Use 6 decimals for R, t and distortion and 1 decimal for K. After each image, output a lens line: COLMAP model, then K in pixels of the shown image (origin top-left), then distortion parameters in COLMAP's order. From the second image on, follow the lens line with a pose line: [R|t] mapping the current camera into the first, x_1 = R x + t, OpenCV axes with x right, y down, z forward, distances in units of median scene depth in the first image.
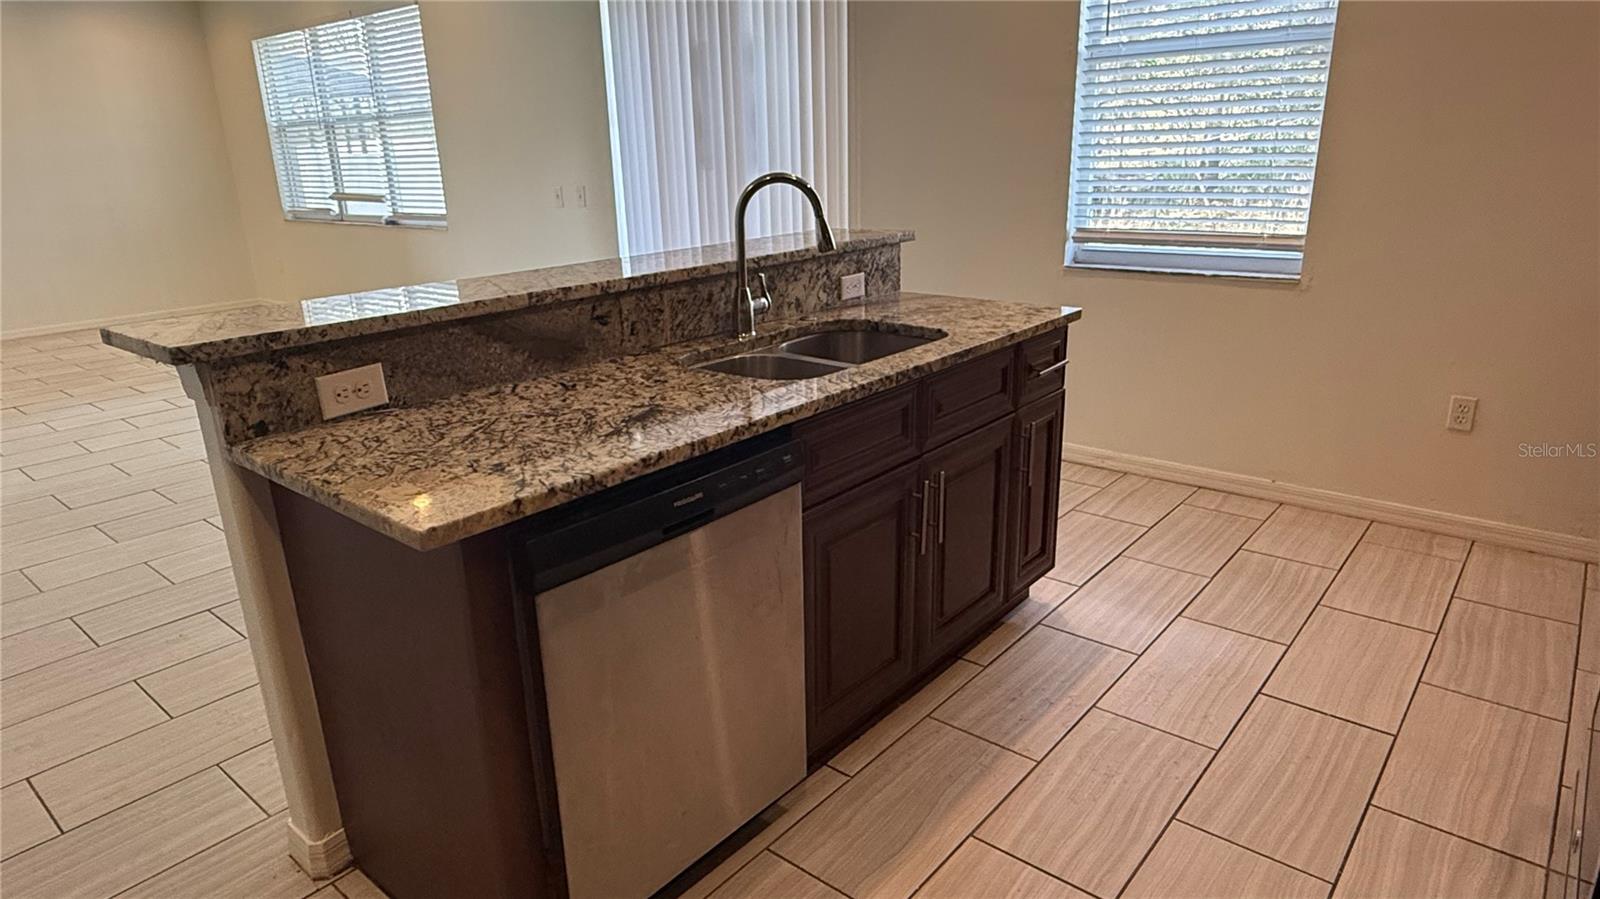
lens RADIAL K [[952.1, 0, 798.6], [0, 952.1, 461.1], [0, 0, 1]] dist [-0.001141, -0.000648]
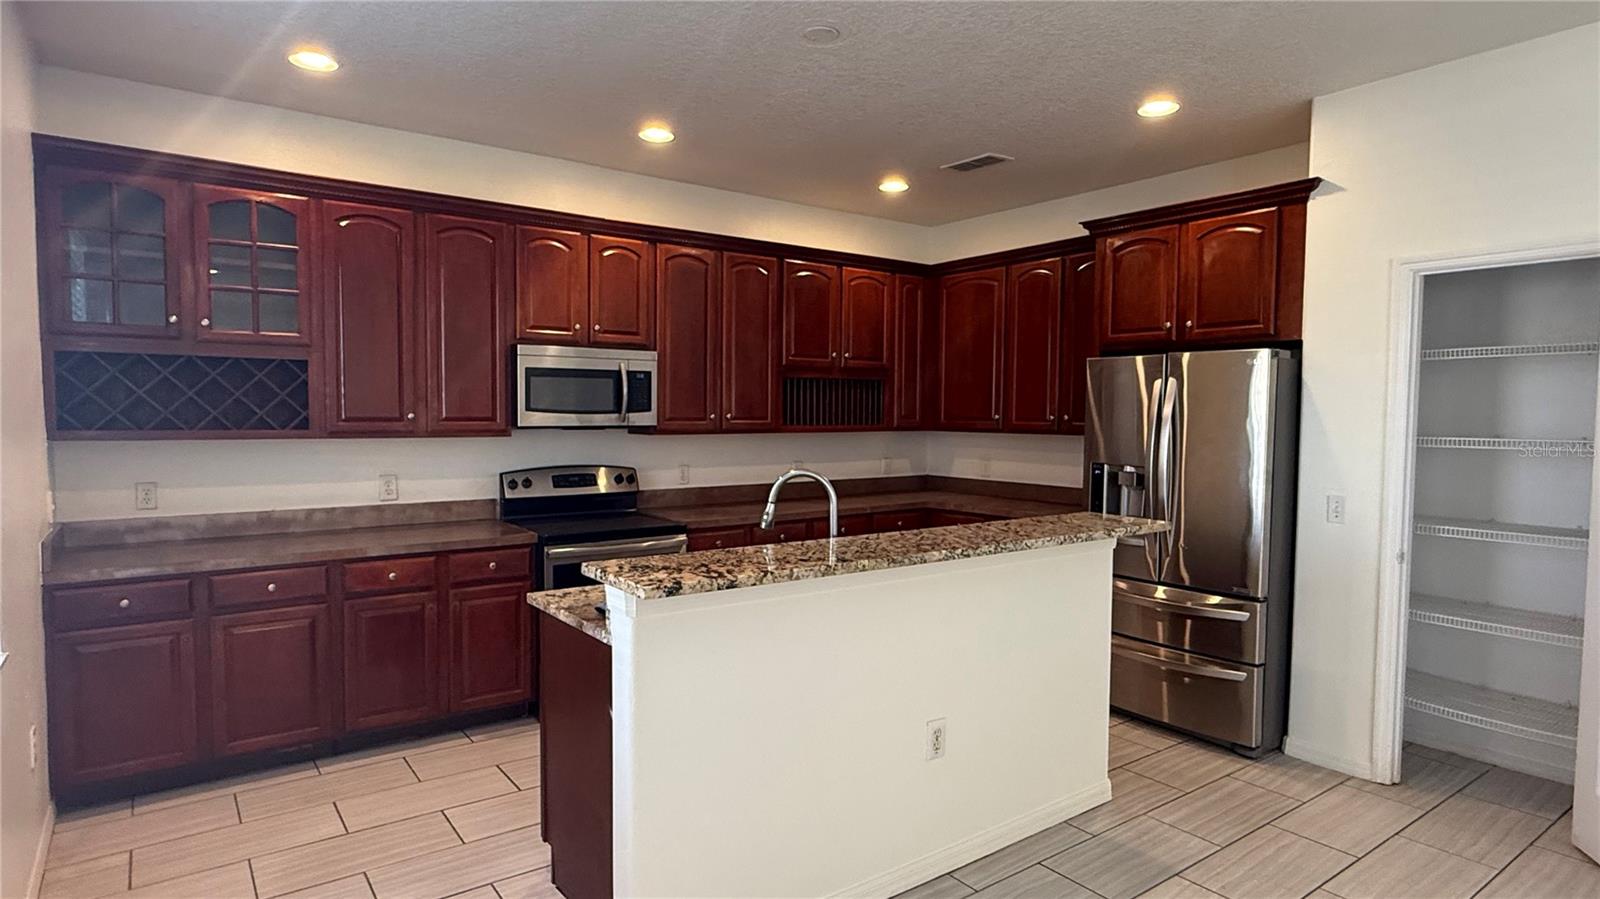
lens RADIAL K [[877.3, 0, 785.4], [0, 877.3, 447.8], [0, 0, 1]] dist [-0.019331, -0.000351]
pose [[-0.969230, 0.010153, 0.245949, -0.245224], [0.095658, 0.936156, 0.338321, -0.636209], [-0.226812, 0.351437, -0.908322, 1.796992]]
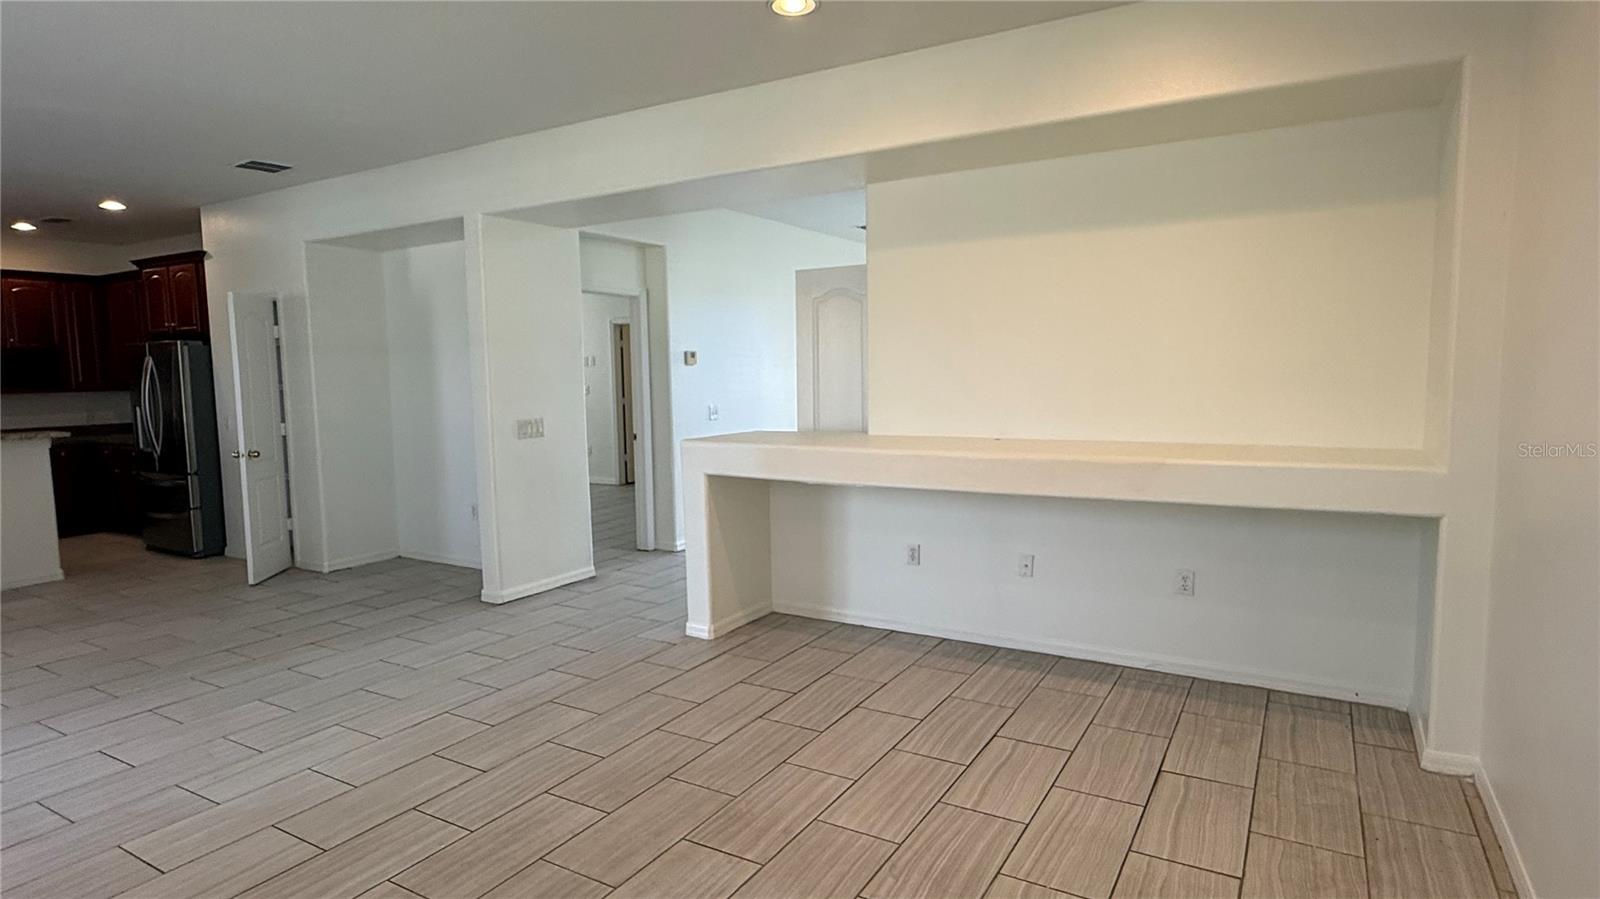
lens RADIAL K [[877.3, 0, 785.4], [0, 877.3, 447.8], [0, 0, 1]] dist [-0.019331, -0.000351]
pose [[-0.986708, 0.059229, -0.151323, -2.034000], [-0.008085, 0.912164, 0.409745, -1.033545], [0.162300, 0.405523, -0.899561, 3.079850]]
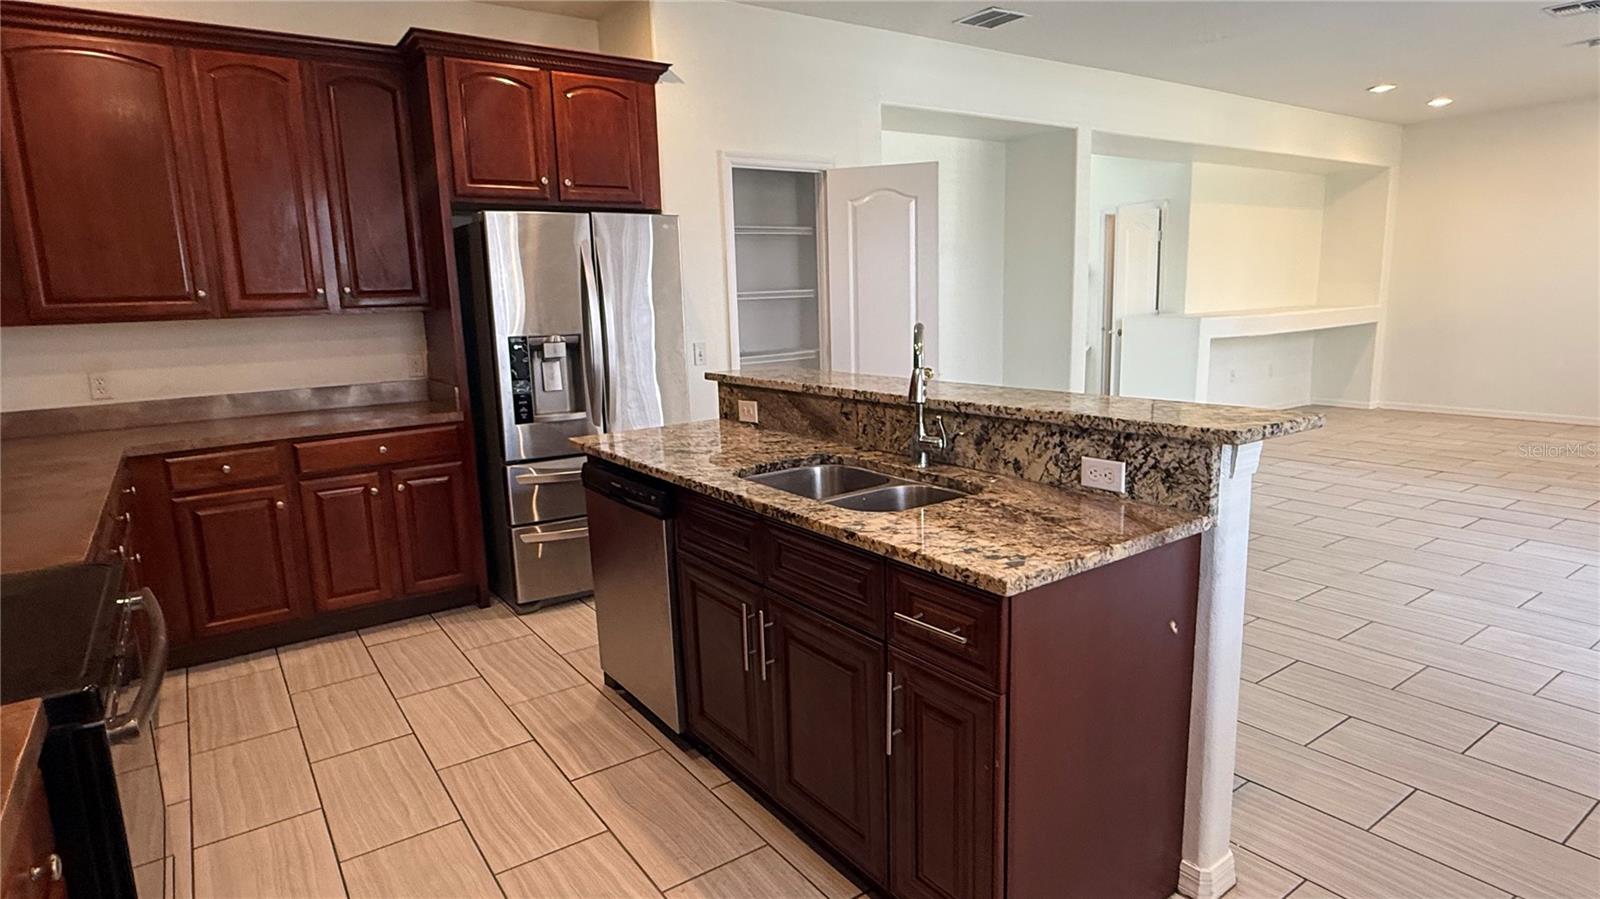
lens RADIAL K [[877.3, 0, 785.4], [0, 877.3, 447.8], [0, 0, 1]] dist [-0.019331, -0.000351]
pose [[-0.263270, 0.206408, -0.942382, 0.833153], [-0.267318, 0.922985, 0.276839, -0.351042], [0.926947, 0.324799, -0.187817, 0.945190]]
